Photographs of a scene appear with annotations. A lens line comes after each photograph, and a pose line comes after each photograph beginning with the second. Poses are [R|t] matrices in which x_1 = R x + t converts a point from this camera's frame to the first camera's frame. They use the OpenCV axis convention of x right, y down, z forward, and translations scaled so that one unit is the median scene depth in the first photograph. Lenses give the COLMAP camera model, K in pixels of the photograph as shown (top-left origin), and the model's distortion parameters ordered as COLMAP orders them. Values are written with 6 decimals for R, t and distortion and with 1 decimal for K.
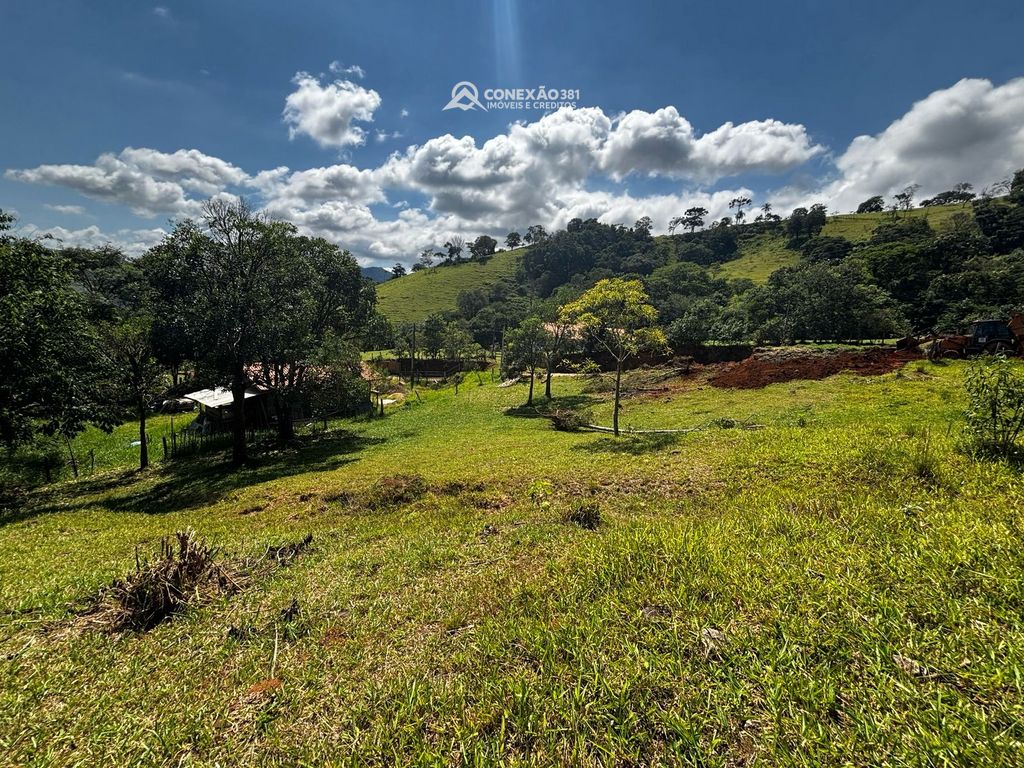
lens RADIAL K [[415.5, 0, 510.5], [0, 415.5, 384.7], [0, 0, 1]] dist [-0.003818, 0.002283]
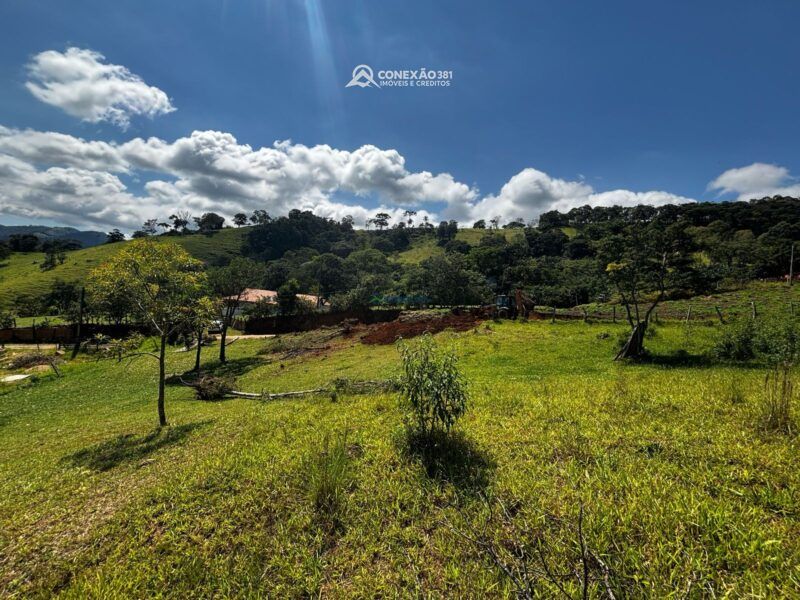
lens RADIAL K [[320.2, 0, 400.0], [0, 320.2, 300.0], [0, 0, 1]] dist [0.000579, 0.000518]
pose [[0.904554, 0.009994, 0.426242, 0.159046], [0.040810, 0.993105, -0.109892, -0.013801], [-0.424401, 0.116798, 0.897910, 0.070162]]
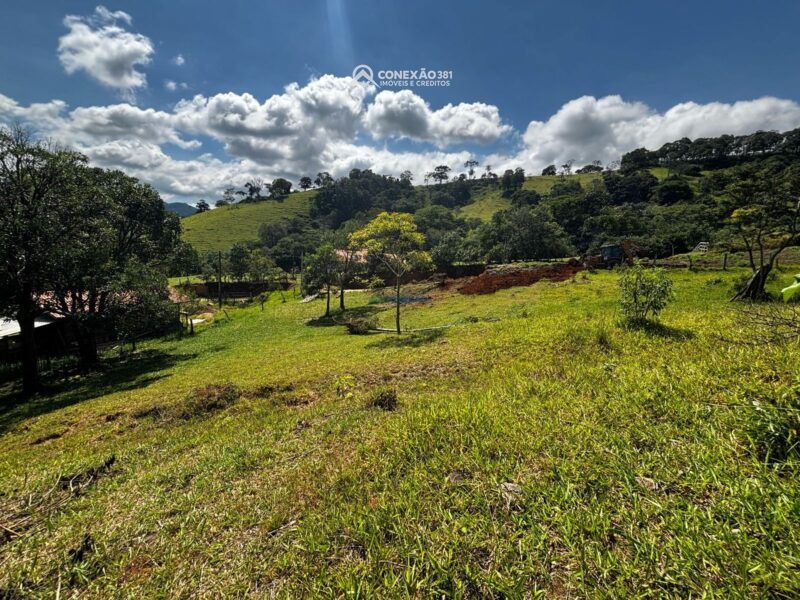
lens RADIAL K [[324.6, 0, 398.8], [0, 324.6, 300.6], [0, 0, 1]] dist [-0.003818, 0.002283]
pose [[0.962744, -0.050616, 0.265635, -0.002182], [0.049275, 0.998717, 0.011715, 0.002734], [-0.265887, 0.001811, 0.964003, 0.012330]]
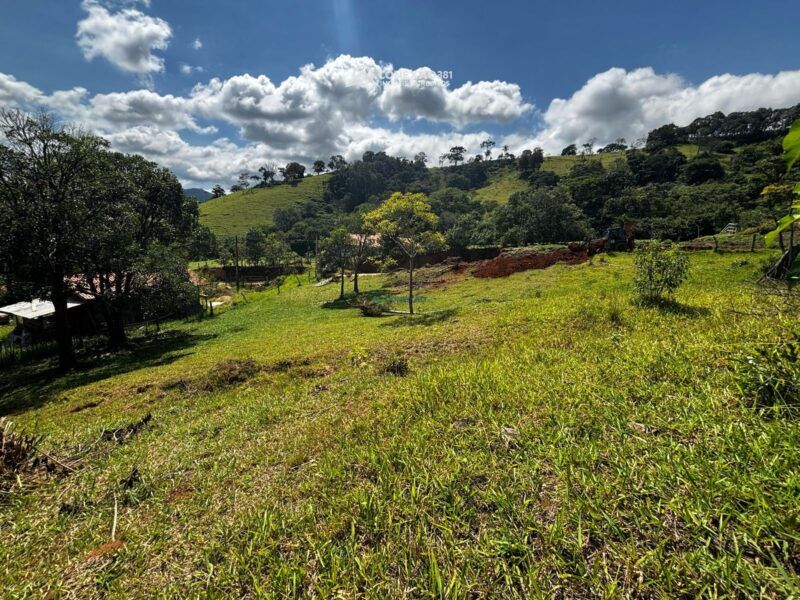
lens RADIAL K [[324.6, 0, 398.8], [0, 324.6, 300.6], [0, 0, 1]] dist [-0.003818, 0.002283]
pose [[0.973116, -0.059516, 0.222494, -0.002887], [0.048241, 0.997277, 0.055778, 0.008101], [-0.225208, -0.043545, 0.973337, 0.007293]]
